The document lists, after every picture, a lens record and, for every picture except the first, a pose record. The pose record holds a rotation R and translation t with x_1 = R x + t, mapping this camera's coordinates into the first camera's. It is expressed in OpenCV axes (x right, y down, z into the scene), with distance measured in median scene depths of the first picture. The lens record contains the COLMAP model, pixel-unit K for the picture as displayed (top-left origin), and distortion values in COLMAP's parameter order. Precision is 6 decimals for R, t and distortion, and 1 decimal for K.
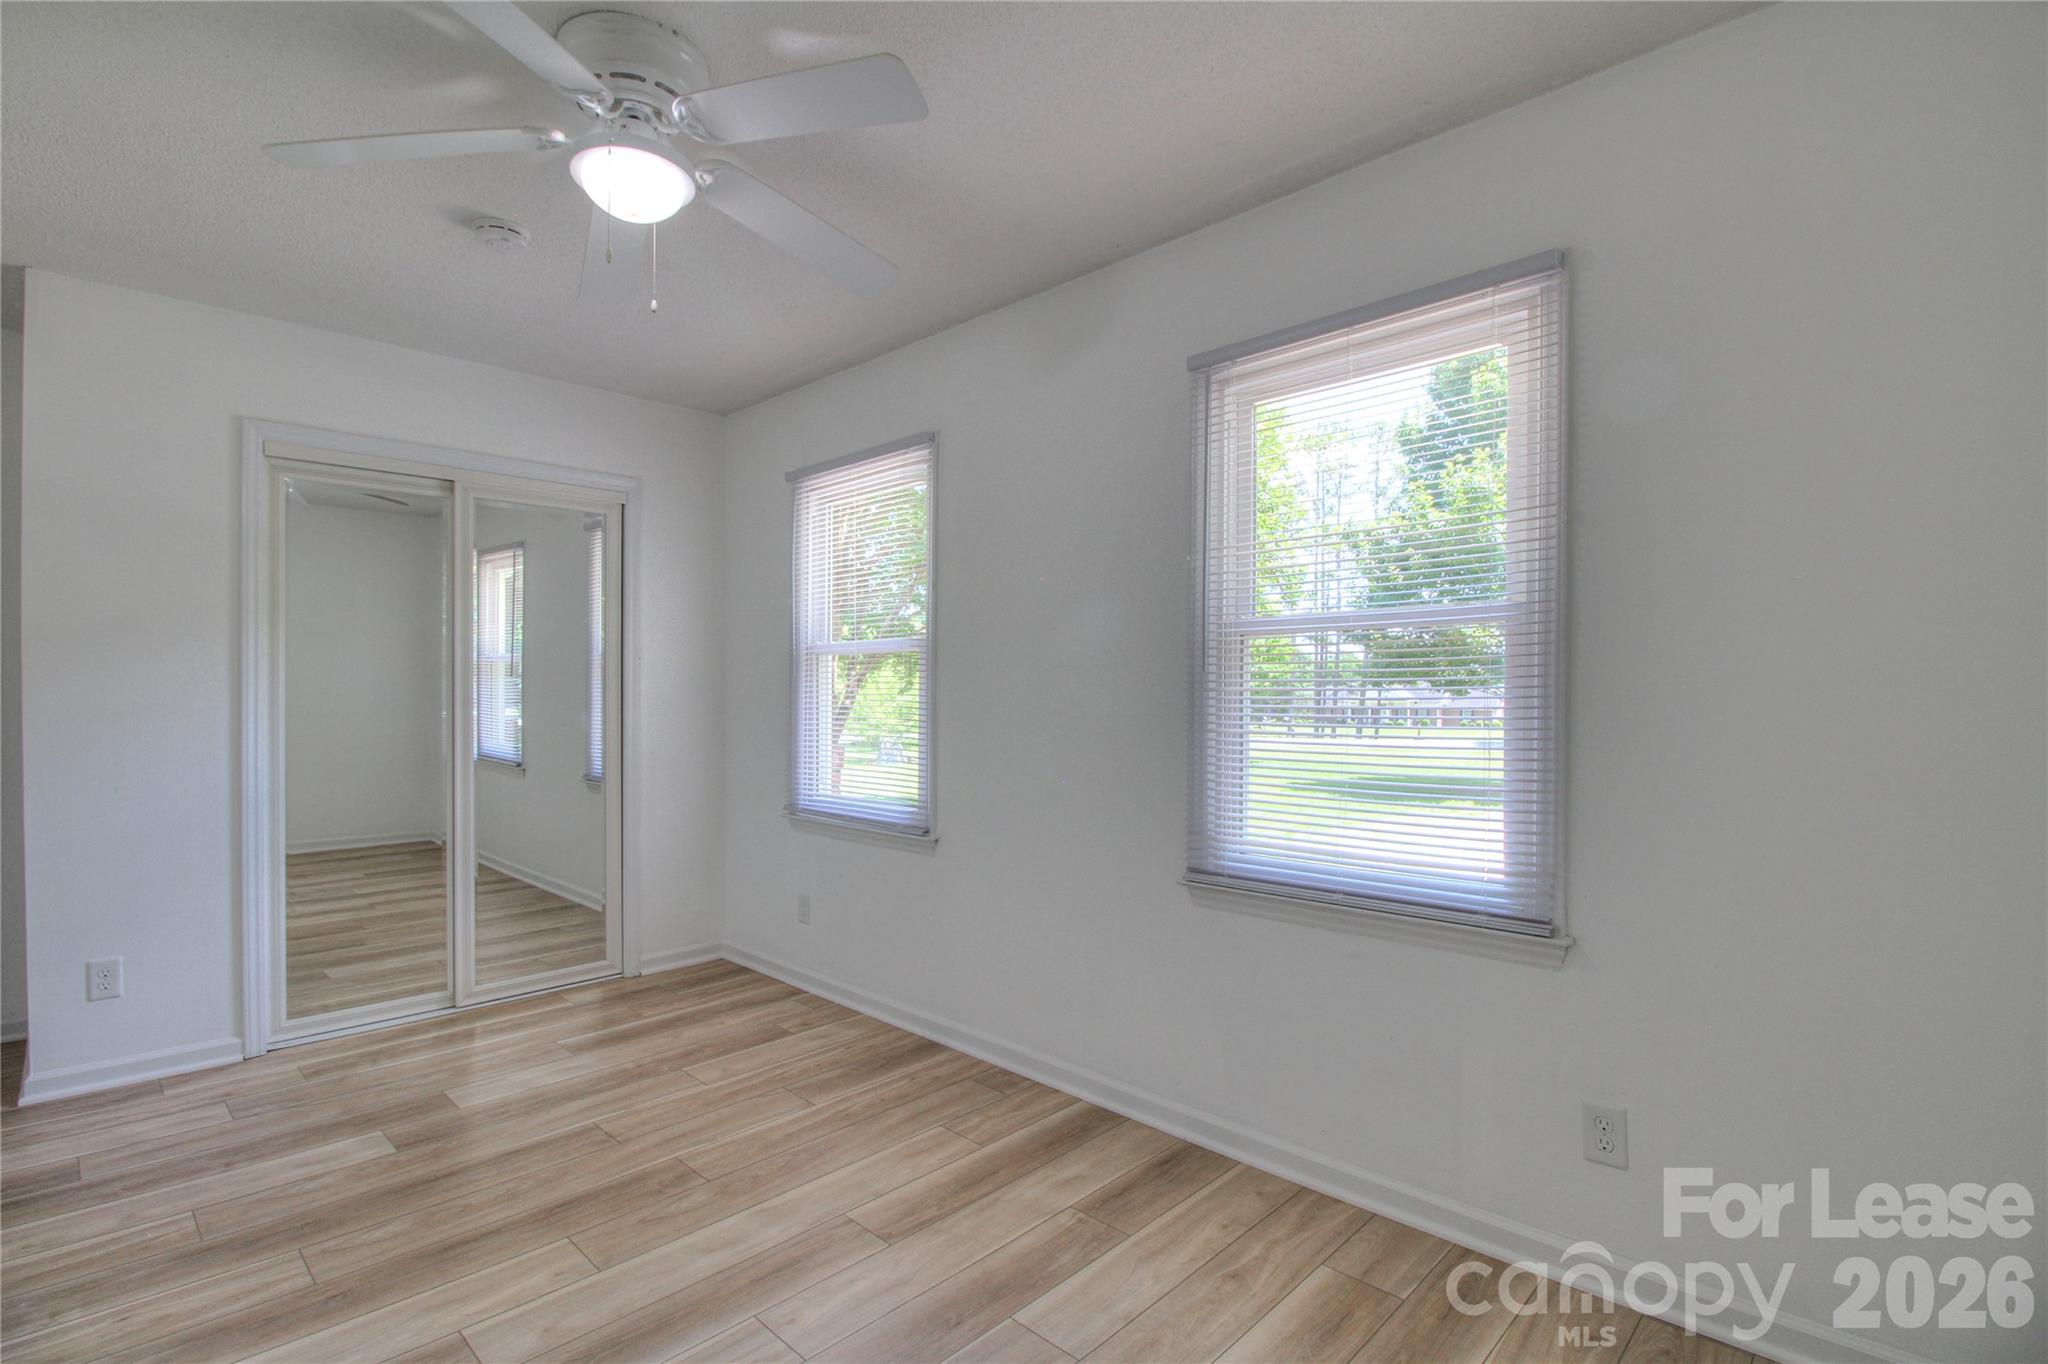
lens RADIAL K [[966.2, 0, 1017.6], [0, 966.2, 688.6], [0, 0, 1]] dist [-0.004413, -0.000470]
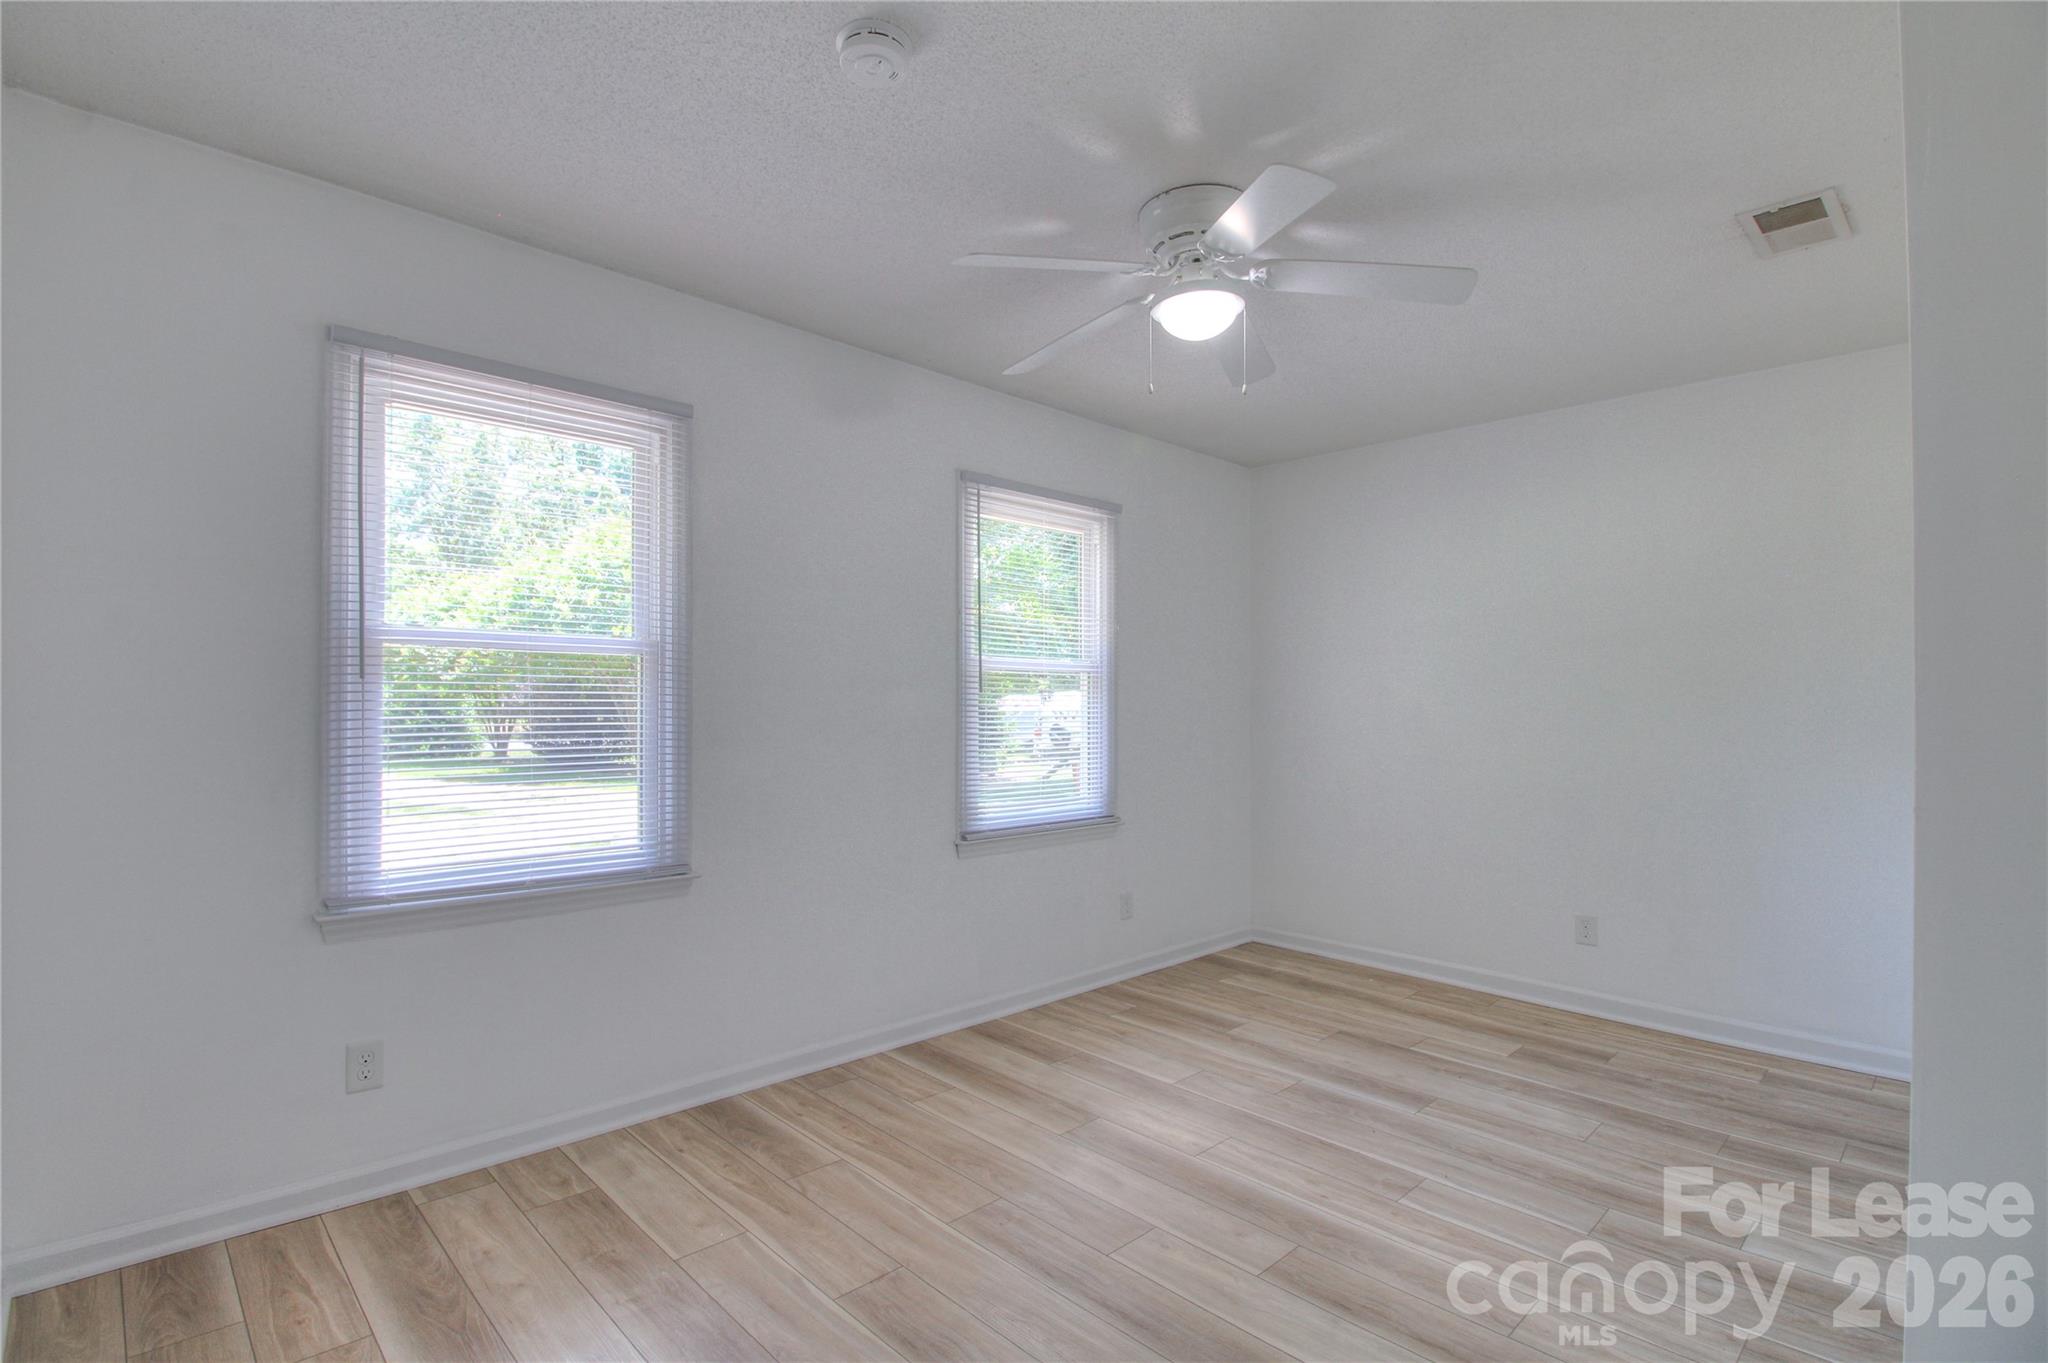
lens RADIAL K [[966.2, 0, 1007.6], [0, 966.2, 689.0], [0, 0, 1]] dist [-0.004413, -0.000470]
pose [[0.046333, 0.013153, 0.998839, -1.130200], [-0.007921, 0.999887, -0.012799, -0.005247], [-0.998895, -0.007319, 0.046432, 0.807769]]
